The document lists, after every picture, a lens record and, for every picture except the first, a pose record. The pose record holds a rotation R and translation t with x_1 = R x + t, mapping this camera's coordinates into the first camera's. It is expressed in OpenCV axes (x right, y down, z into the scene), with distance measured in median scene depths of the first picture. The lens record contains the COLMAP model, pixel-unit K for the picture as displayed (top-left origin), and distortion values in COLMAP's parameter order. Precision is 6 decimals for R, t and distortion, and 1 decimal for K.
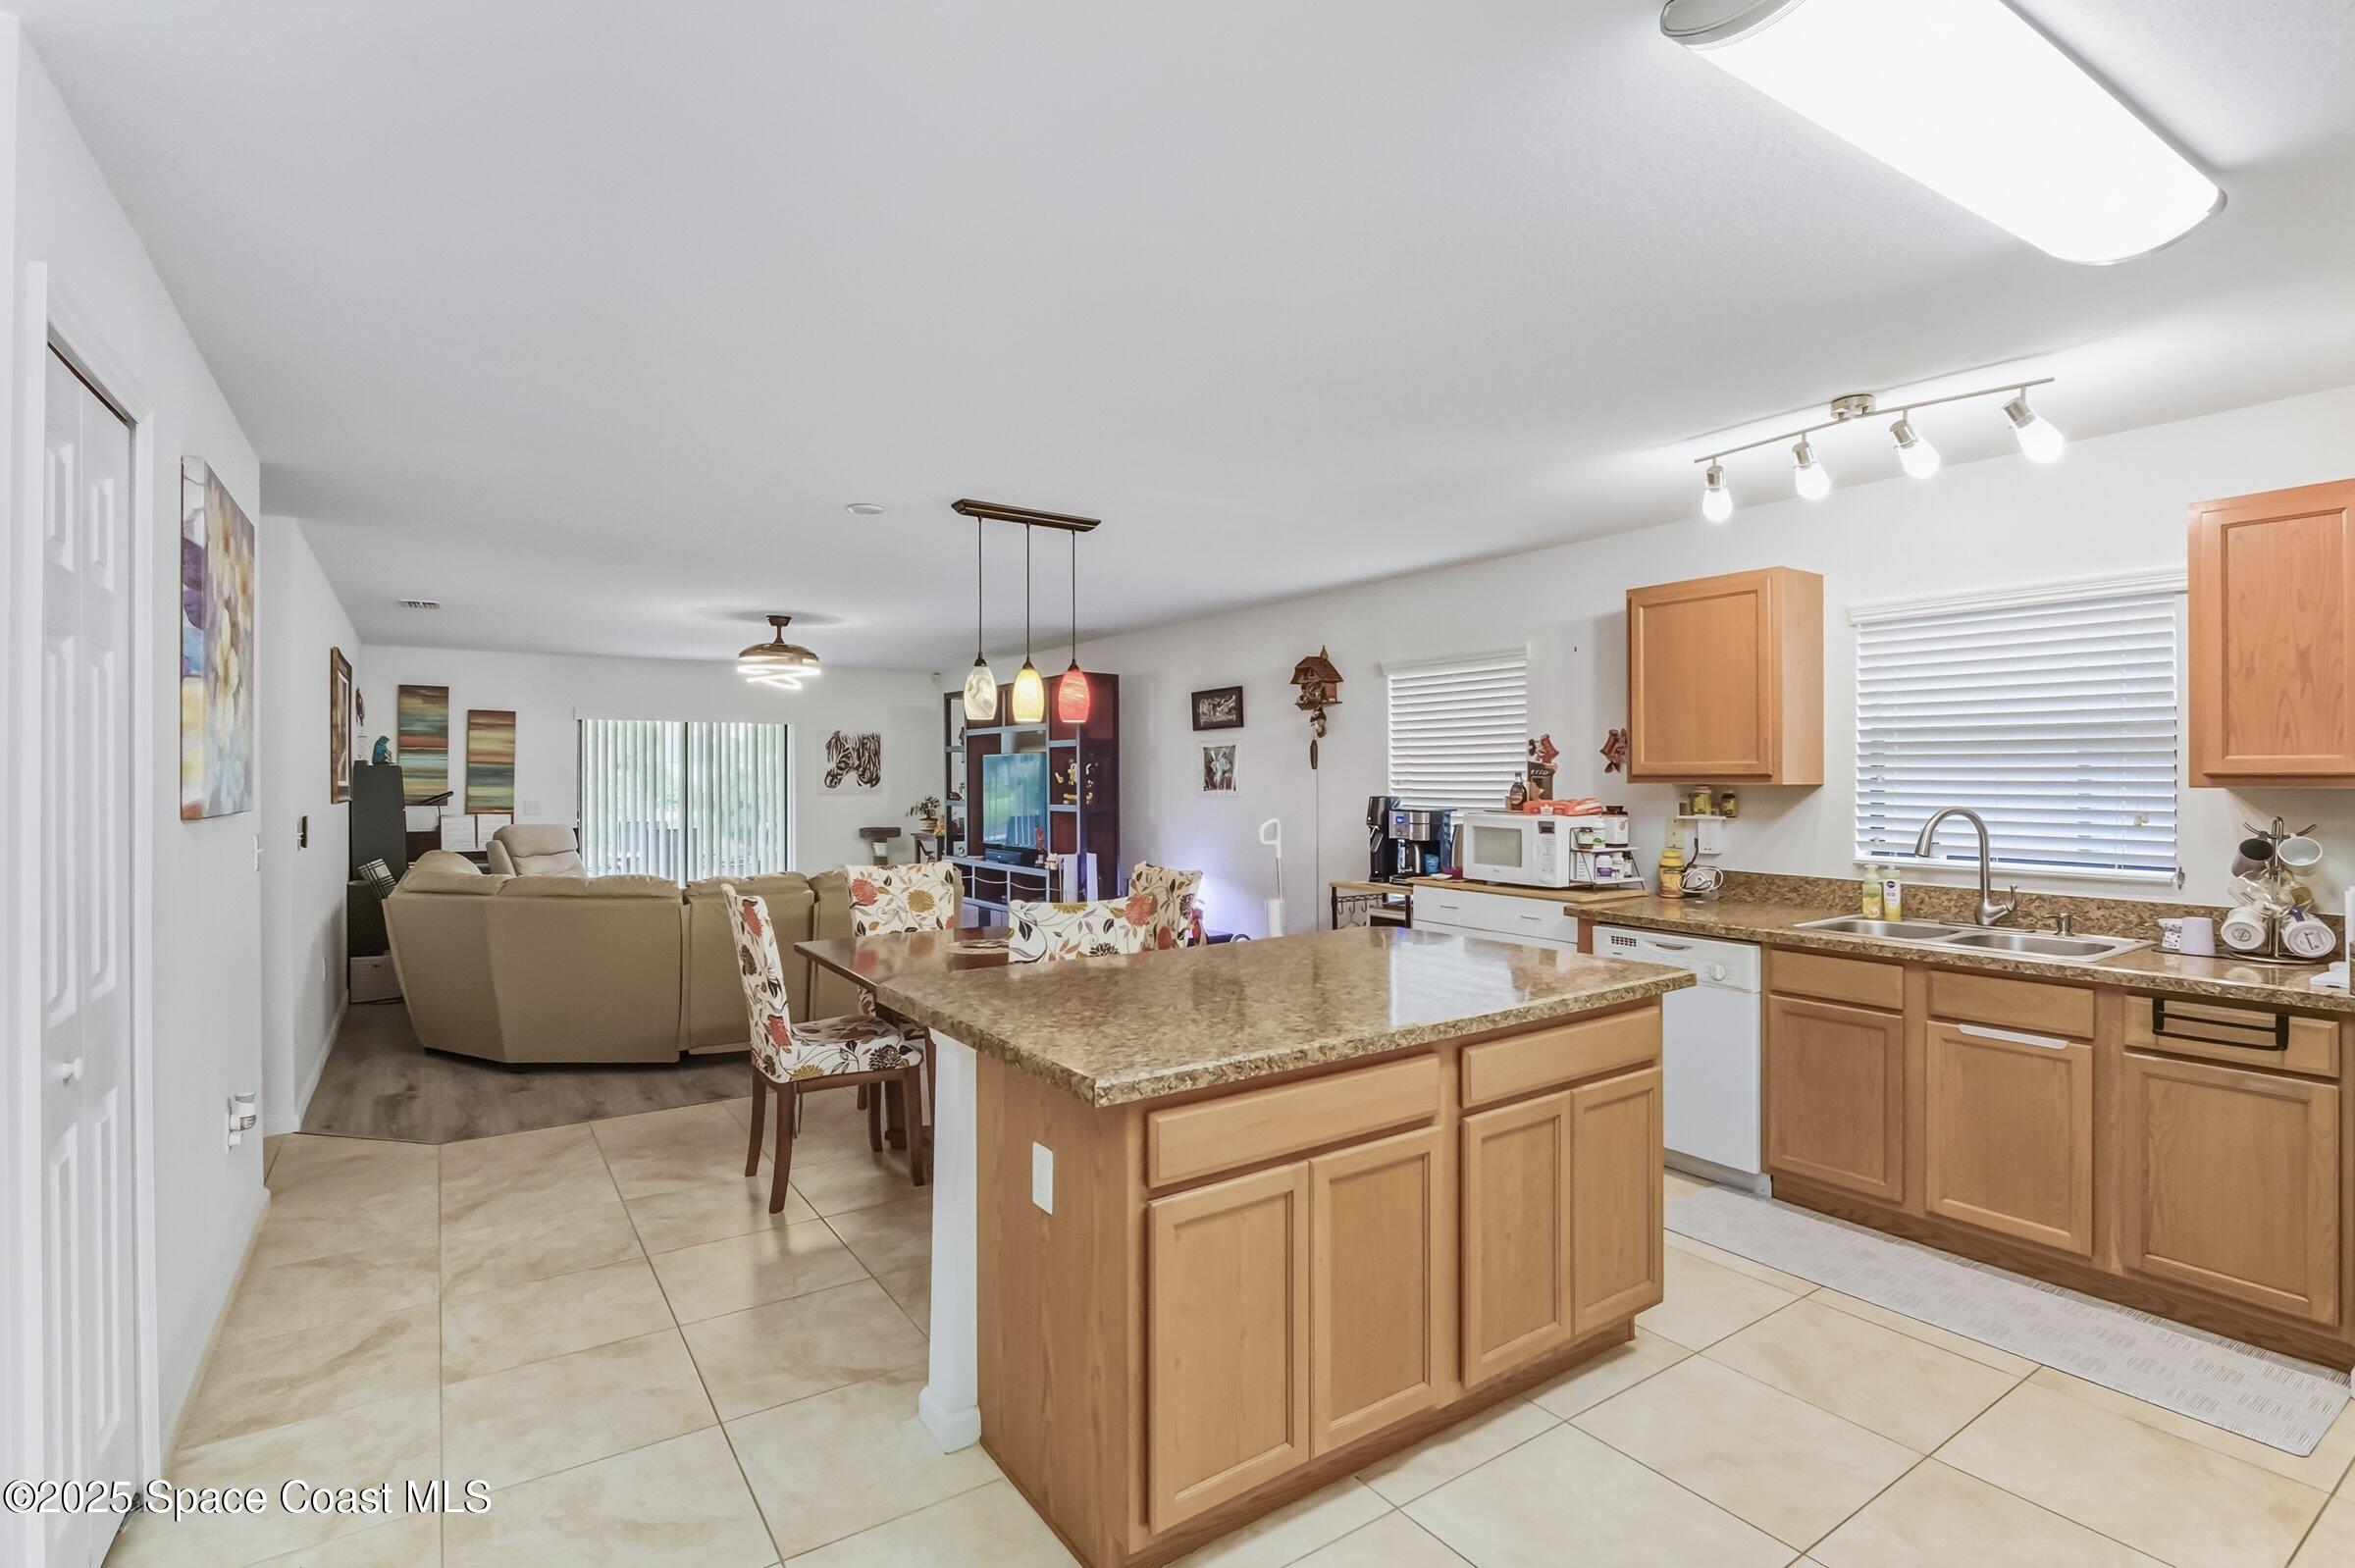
lens RADIAL K [[1107.5, 0, 1182.6], [0, 1107.5, 776.2], [0, 0, 1]] dist [-0.003647, -0.000299]
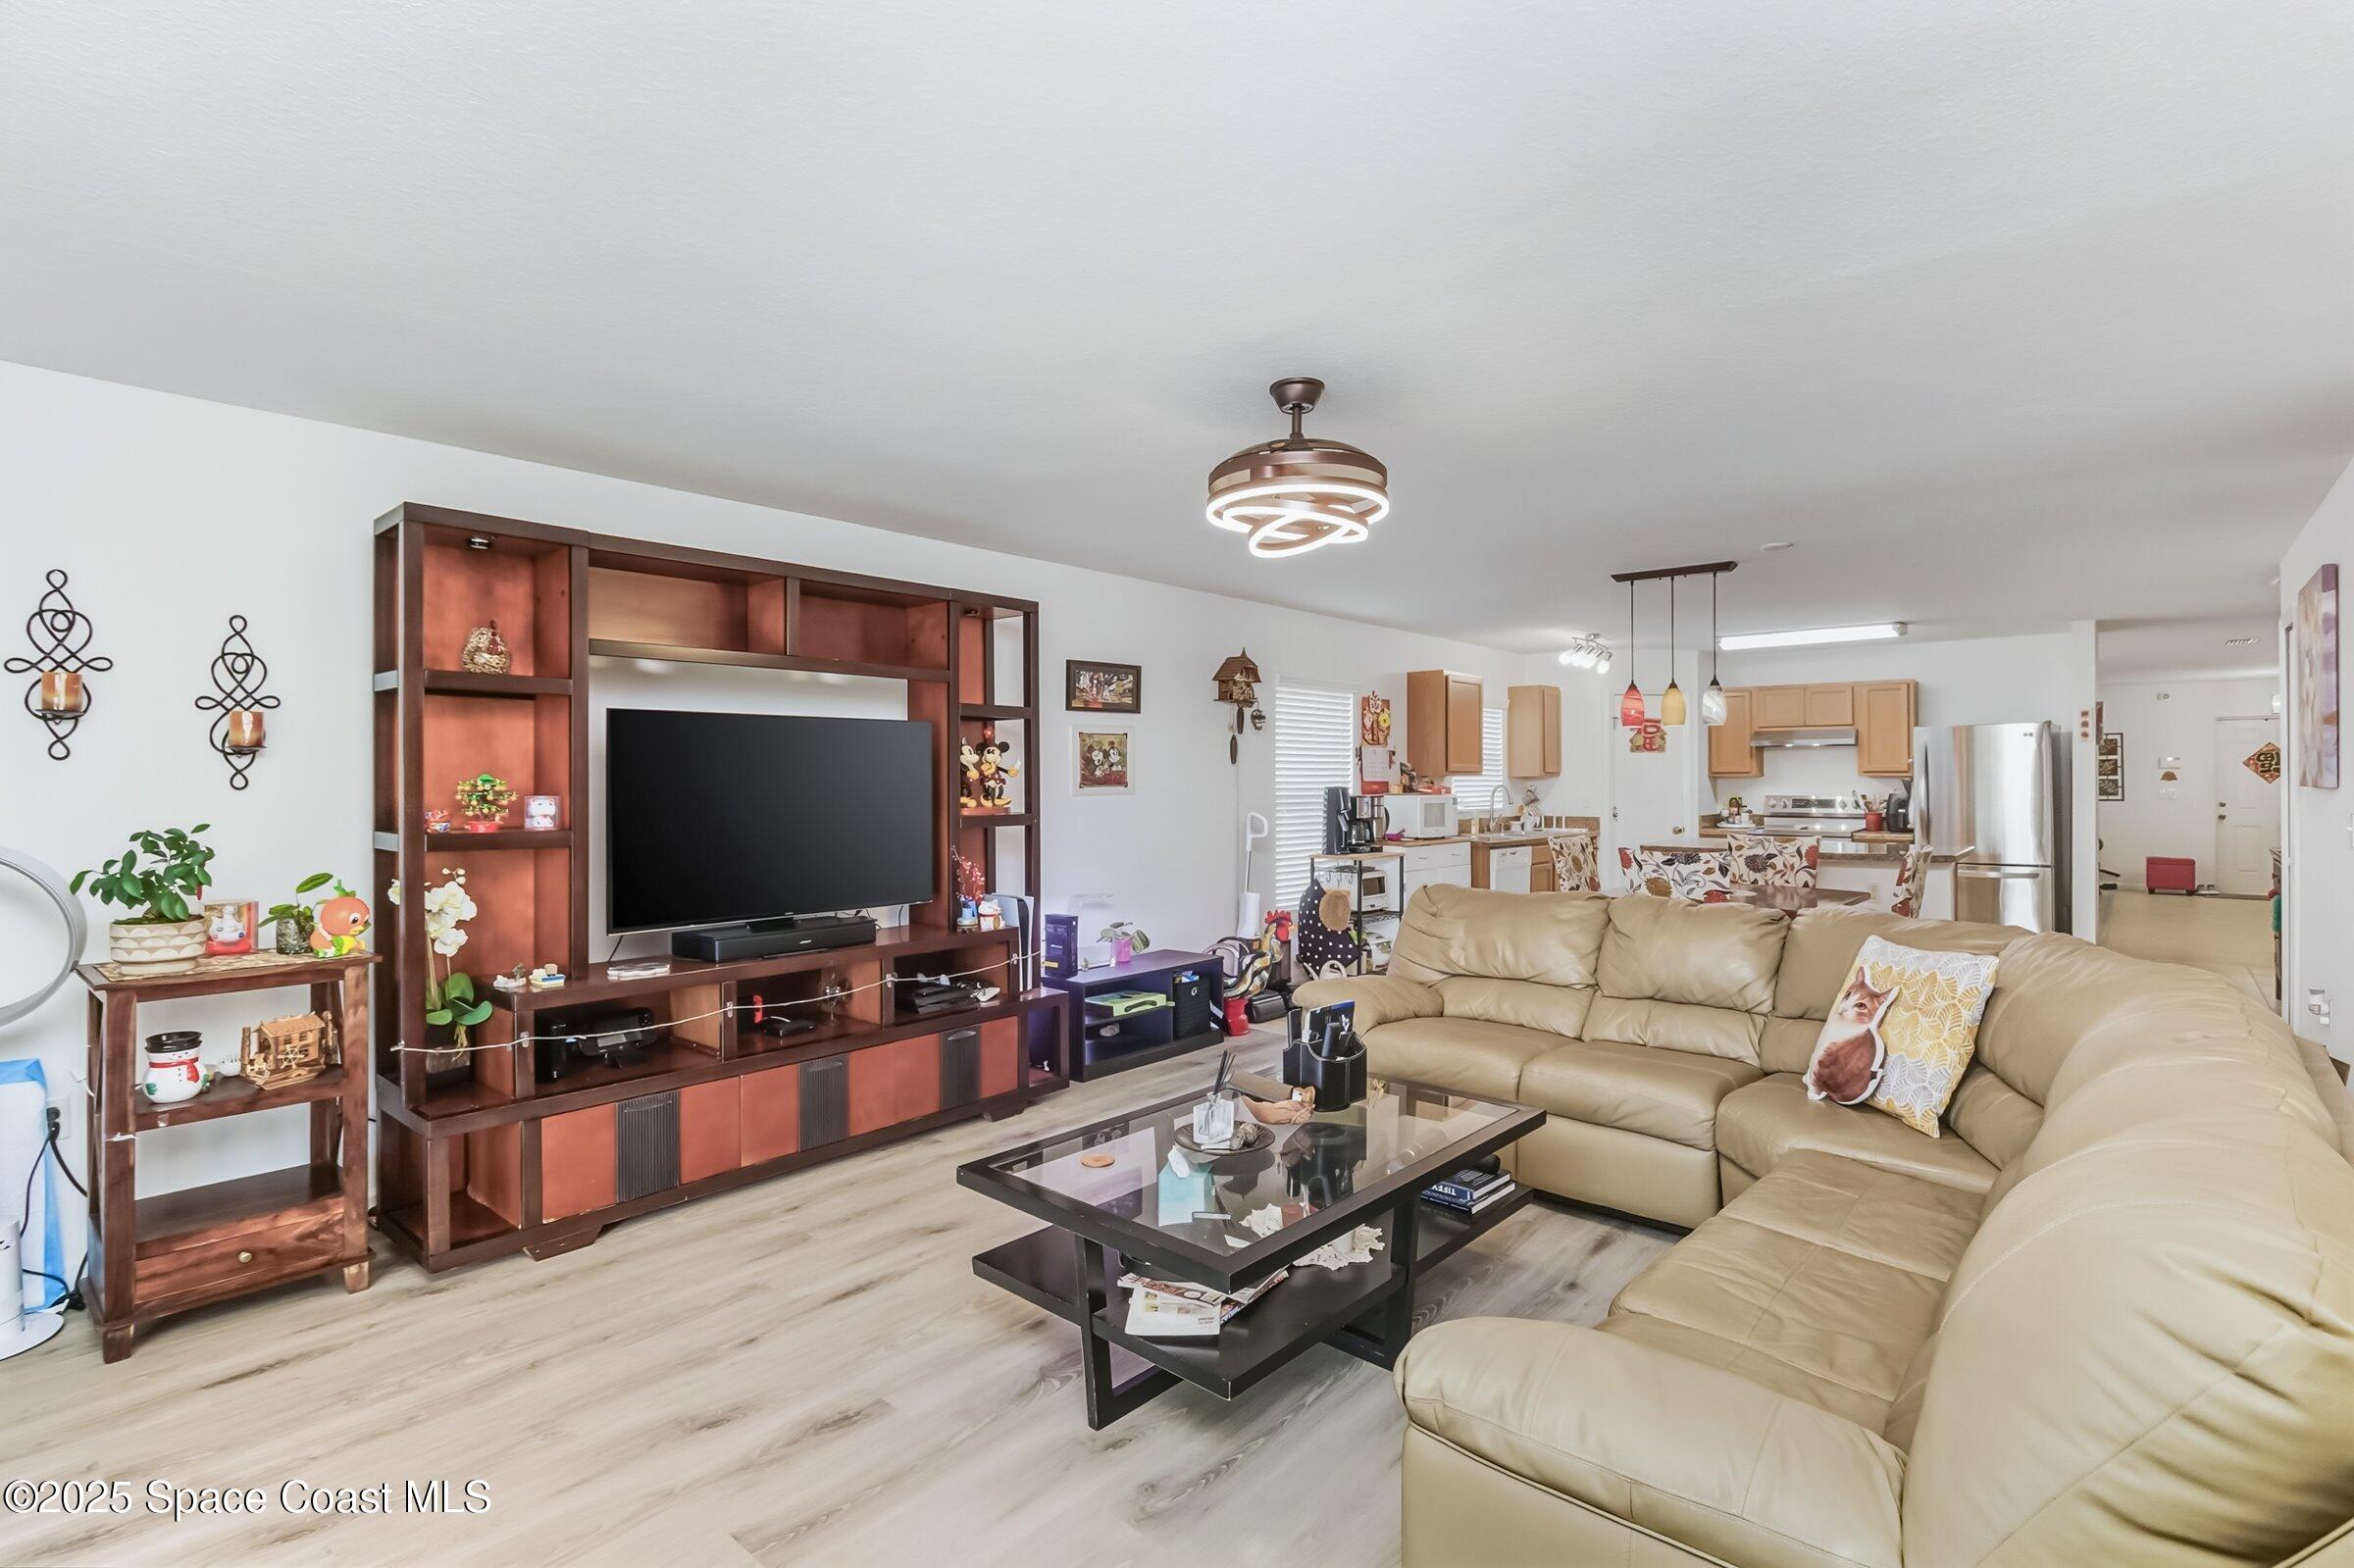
lens RADIAL K [[1106.9, 0, 1182.1], [0, 1106.9, 776.2], [0, 0, 1]] dist [-0.003647, -0.000299]
pose [[-0.254197, 0.004548, 0.967142, -1.272932], [0.003671, 0.999986, -0.003737, 0.012912], [-0.967146, 0.002600, -0.254210, 1.920756]]
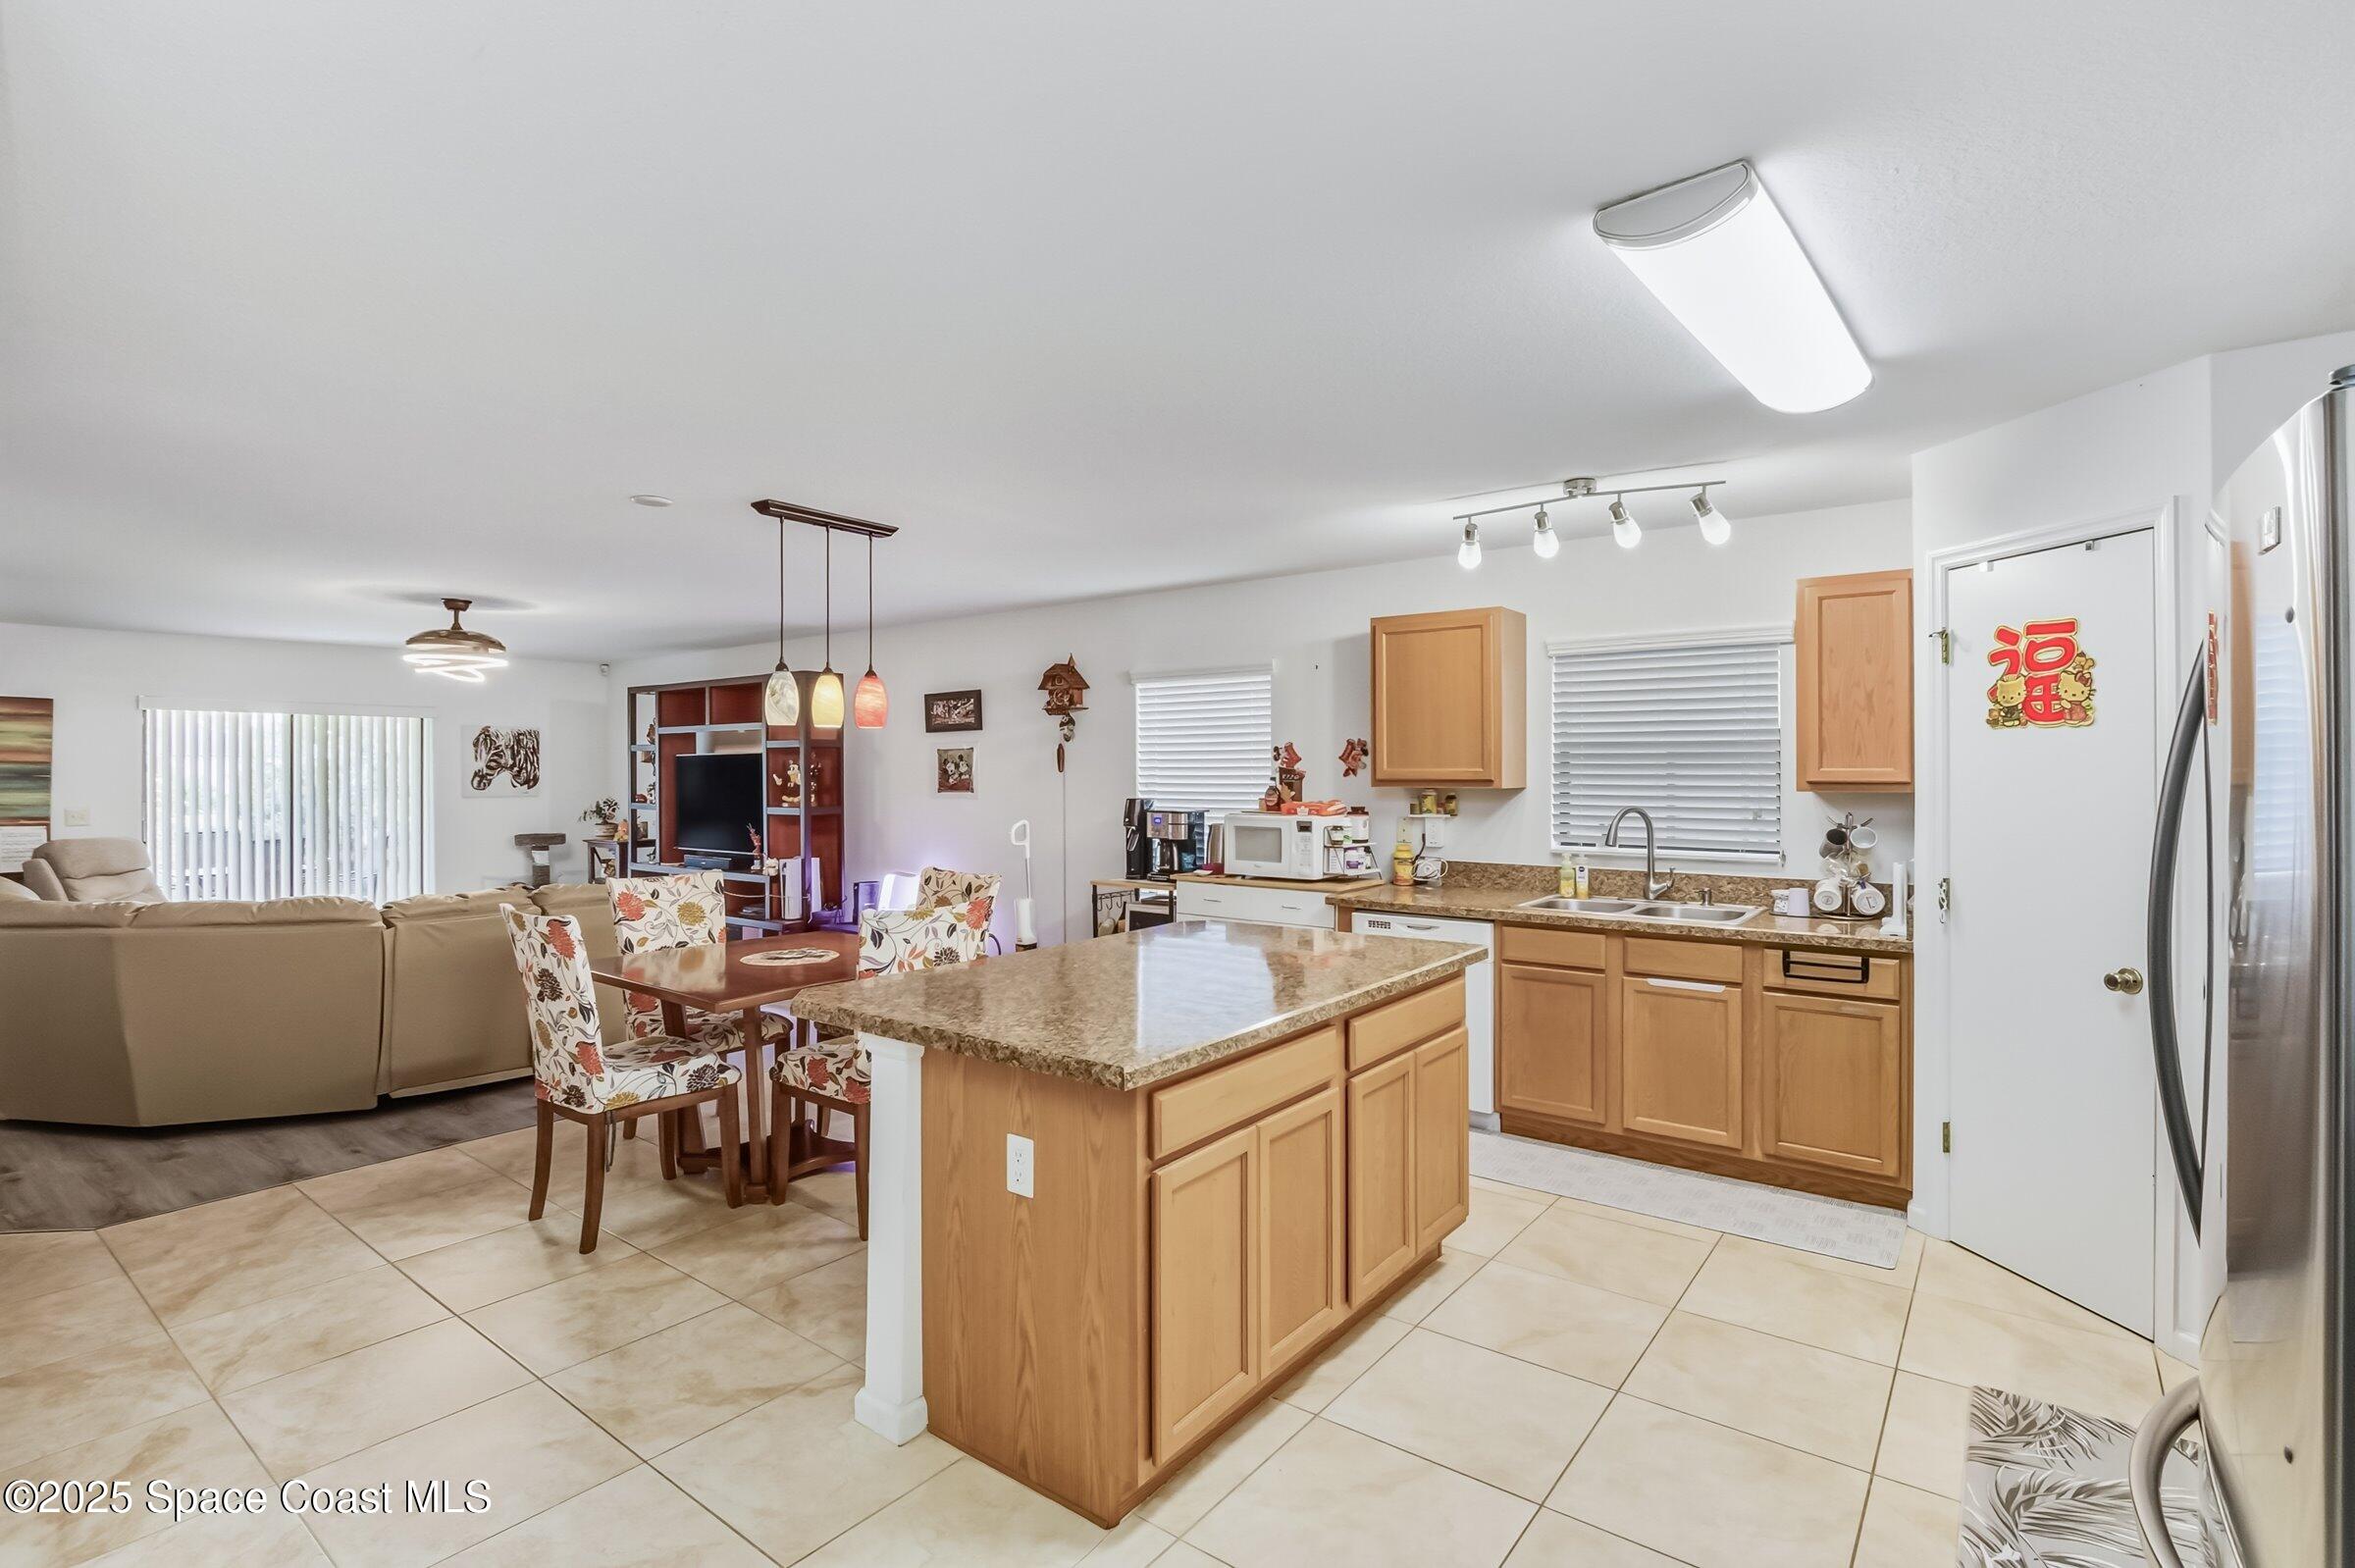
lens RADIAL K [[1111.6, 0, 1164.0], [0, 1111.6, 771.5], [0, 0, 1]] dist [-0.002048, -0.000271]
pose [[0.953121, -0.000944, 0.302588, -0.153446], [0.000858, 1.000000, 0.000415, -0.010238], [-0.302588, -0.000136, 0.953121, -0.035321]]
